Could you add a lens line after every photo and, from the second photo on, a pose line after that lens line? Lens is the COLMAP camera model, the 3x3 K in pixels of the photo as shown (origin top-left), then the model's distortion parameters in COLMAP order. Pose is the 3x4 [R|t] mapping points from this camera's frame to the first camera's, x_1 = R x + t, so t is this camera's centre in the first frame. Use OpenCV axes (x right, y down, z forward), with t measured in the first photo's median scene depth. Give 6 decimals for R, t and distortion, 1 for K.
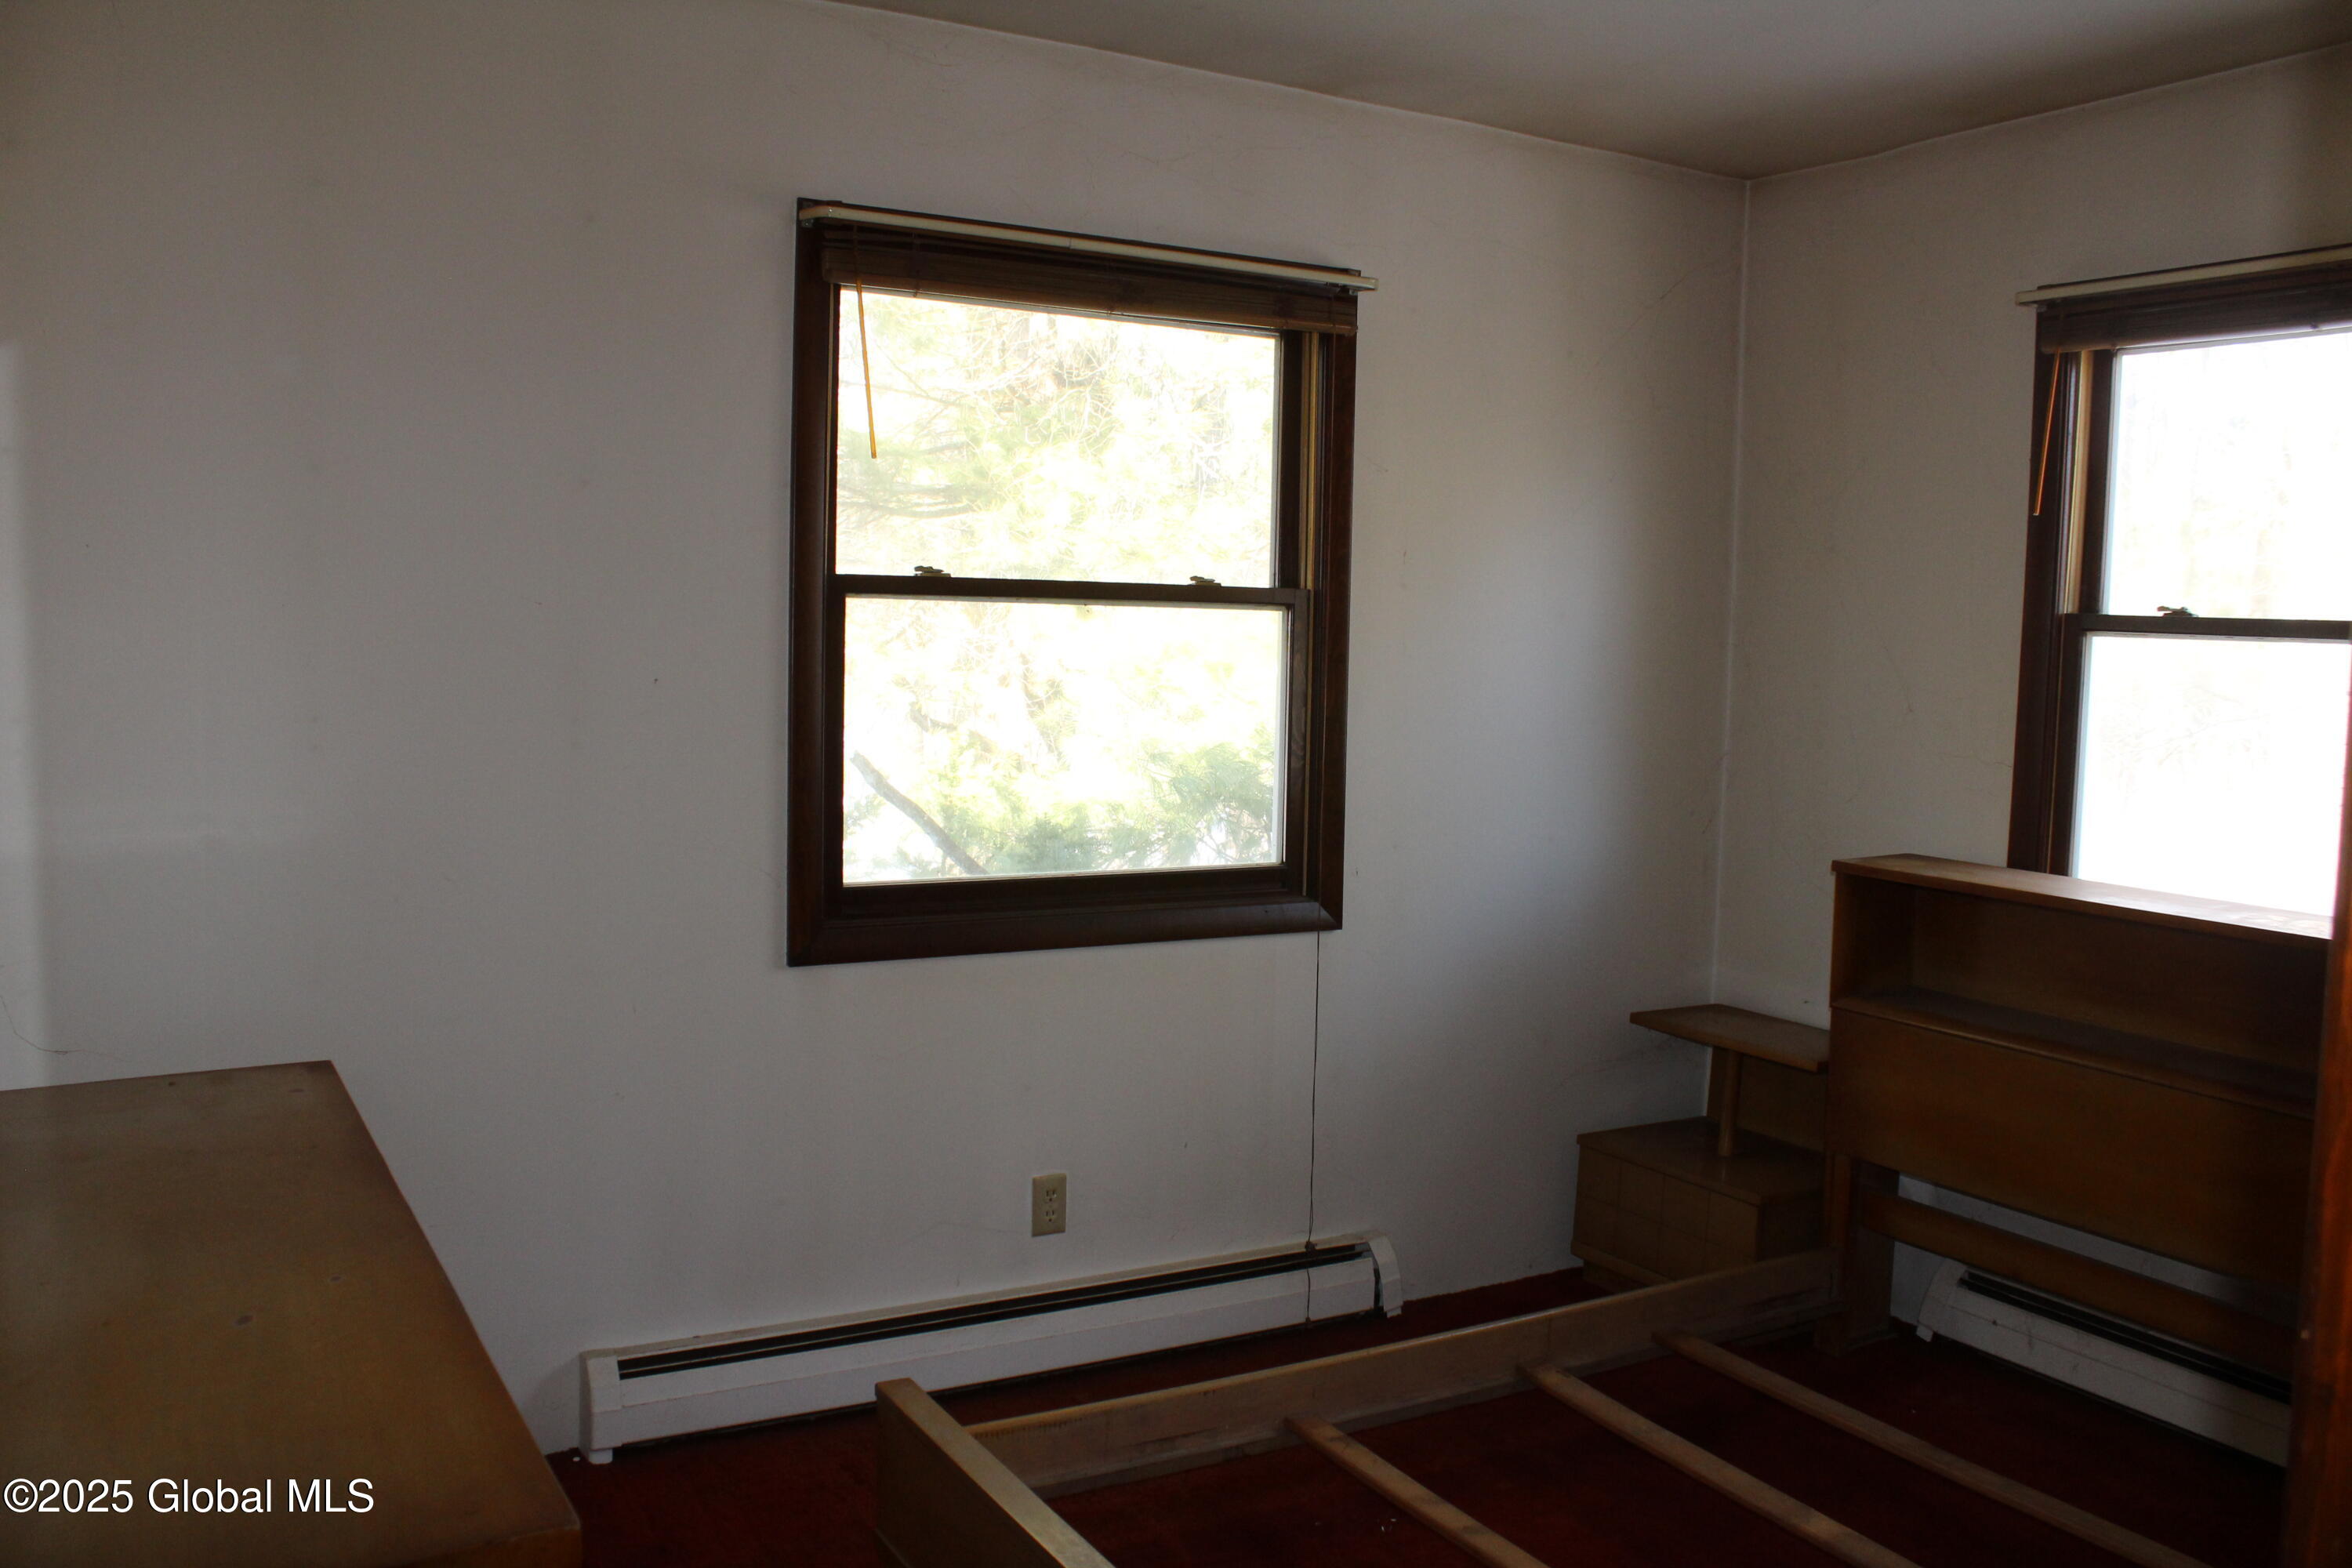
lens RADIAL K [[1977.7, 0, 1163.5], [0, 1977.7, 789.4], [0, 0, 1]] dist [-0.169382, 0.146383]
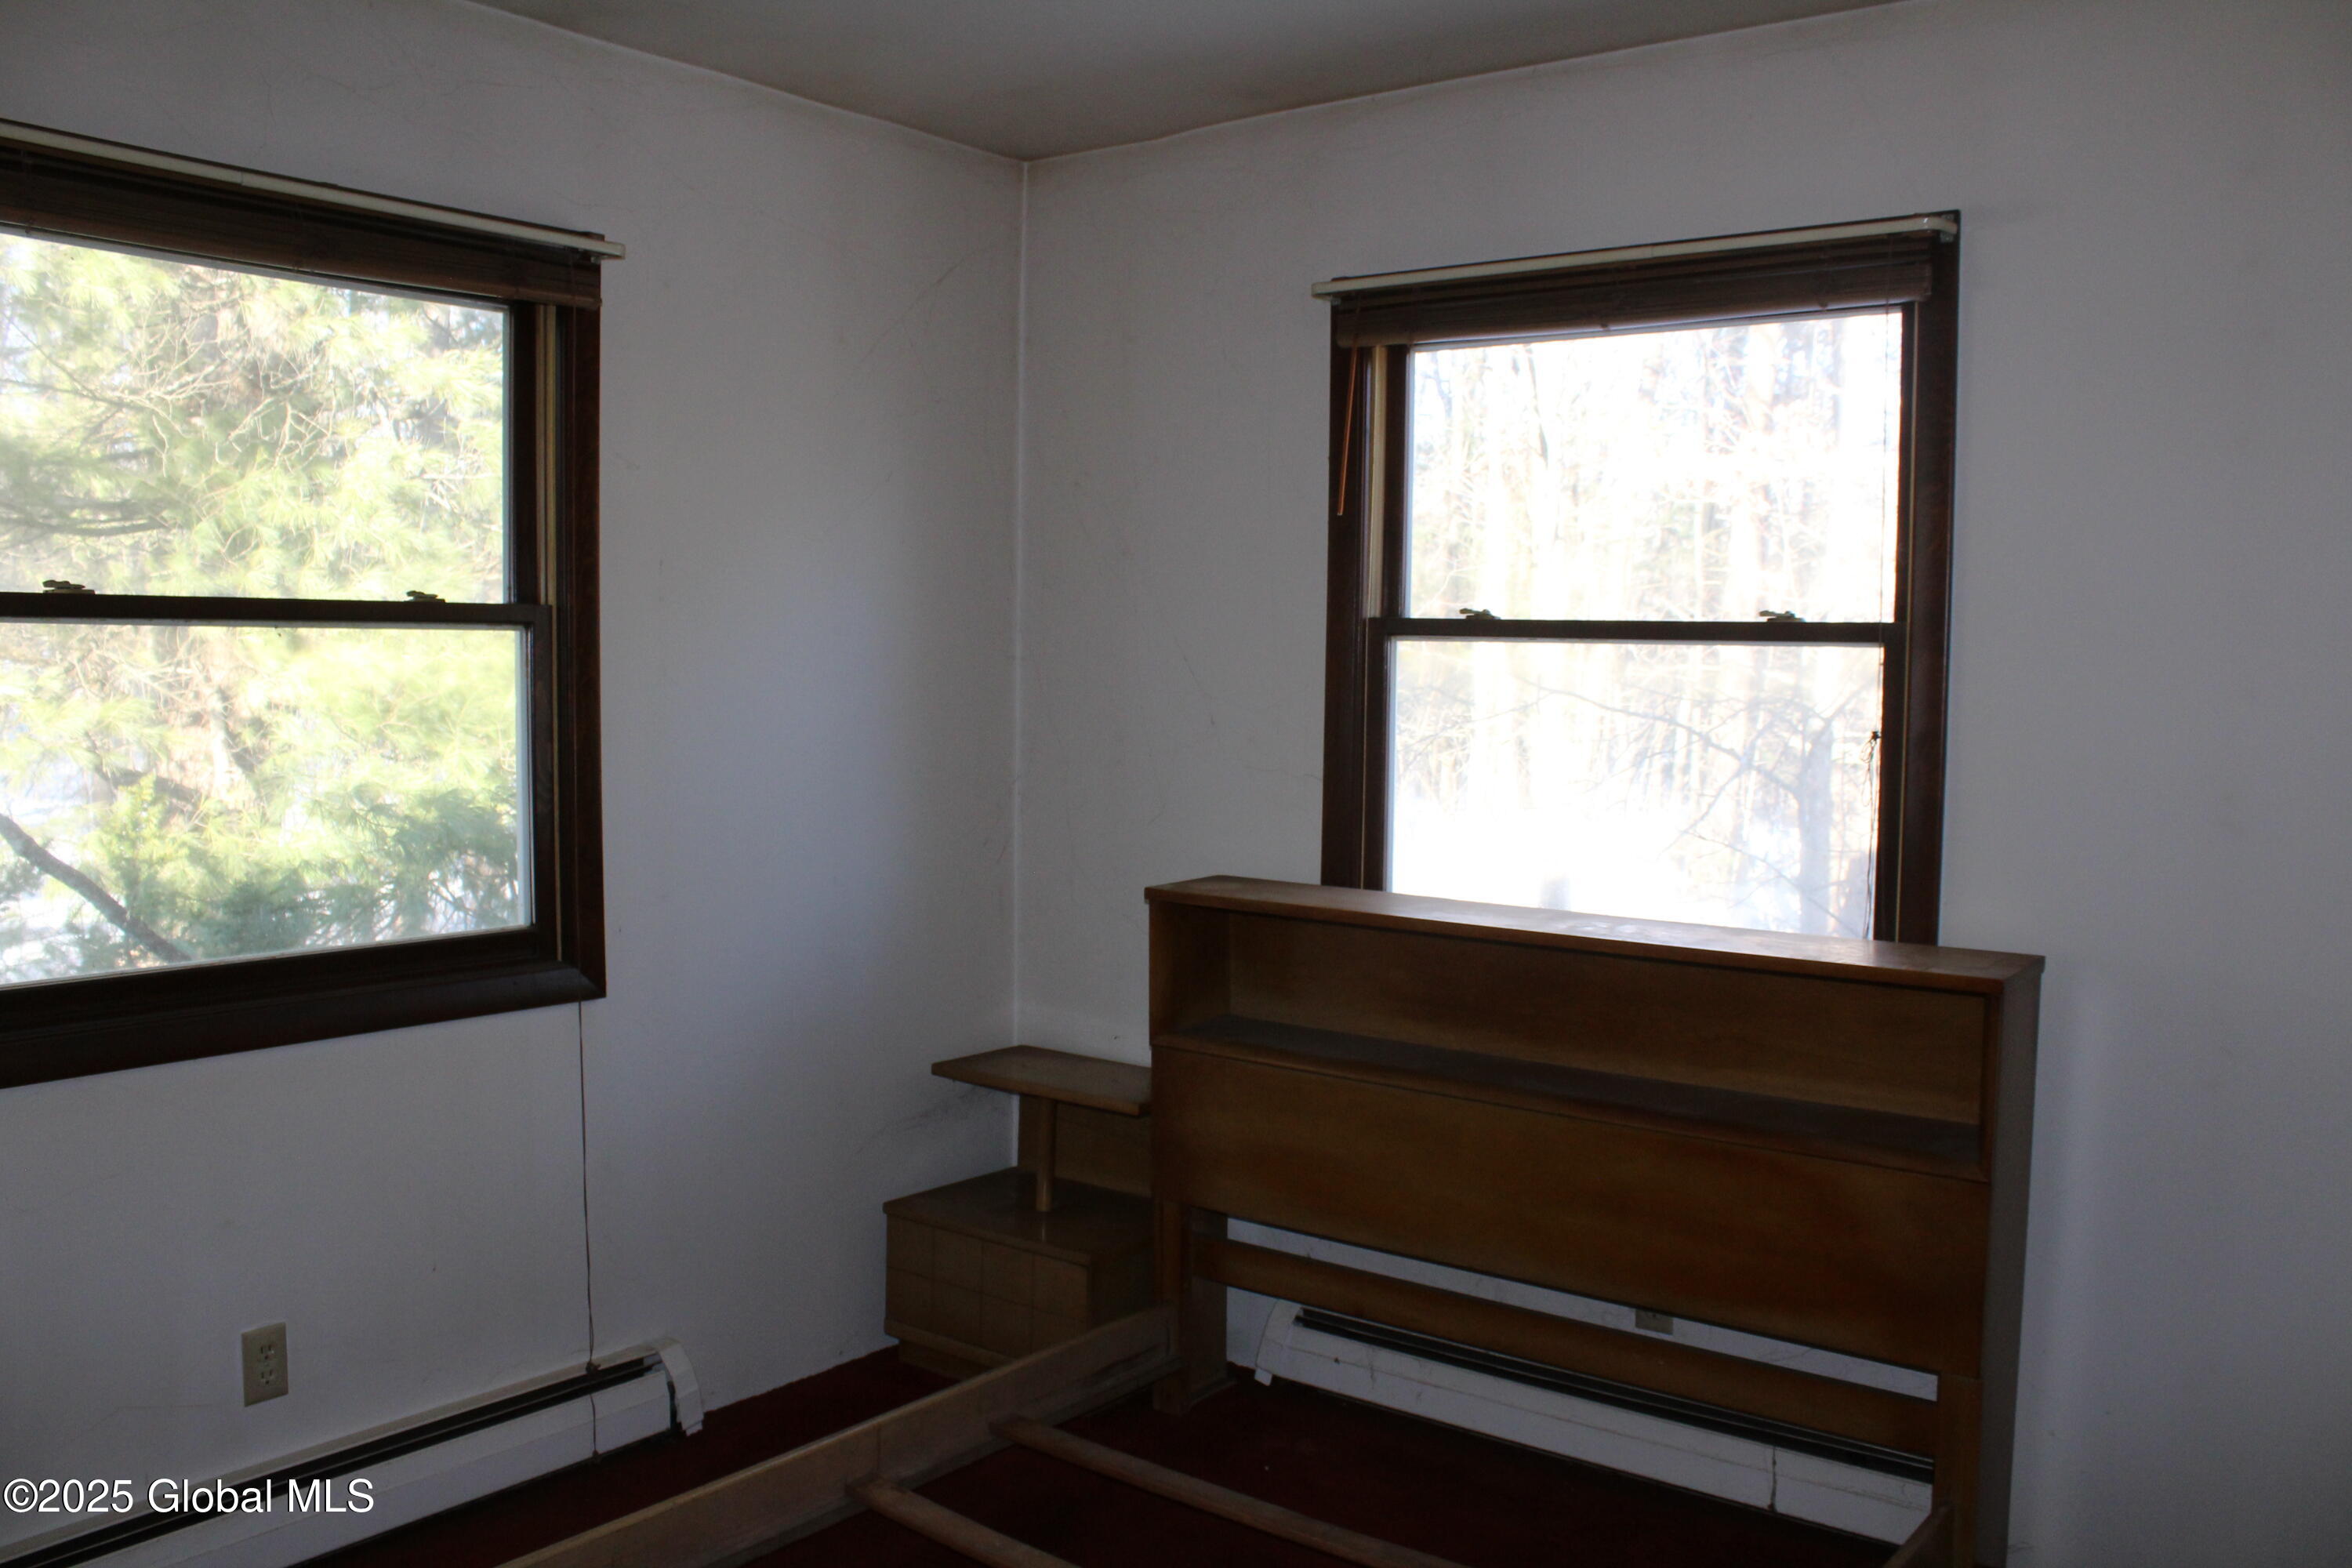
lens RADIAL K [[1977.7, 0, 1163.5], [0, 1977.7, 789.4], [0, 0, 1]] dist [-0.169382, 0.146383]
pose [[0.928394, -0.039556, 0.369485, 0.005255], [0.043730, 0.999039, -0.002927, -0.007010], [-0.369014, 0.018875, 0.929232, 0.114393]]
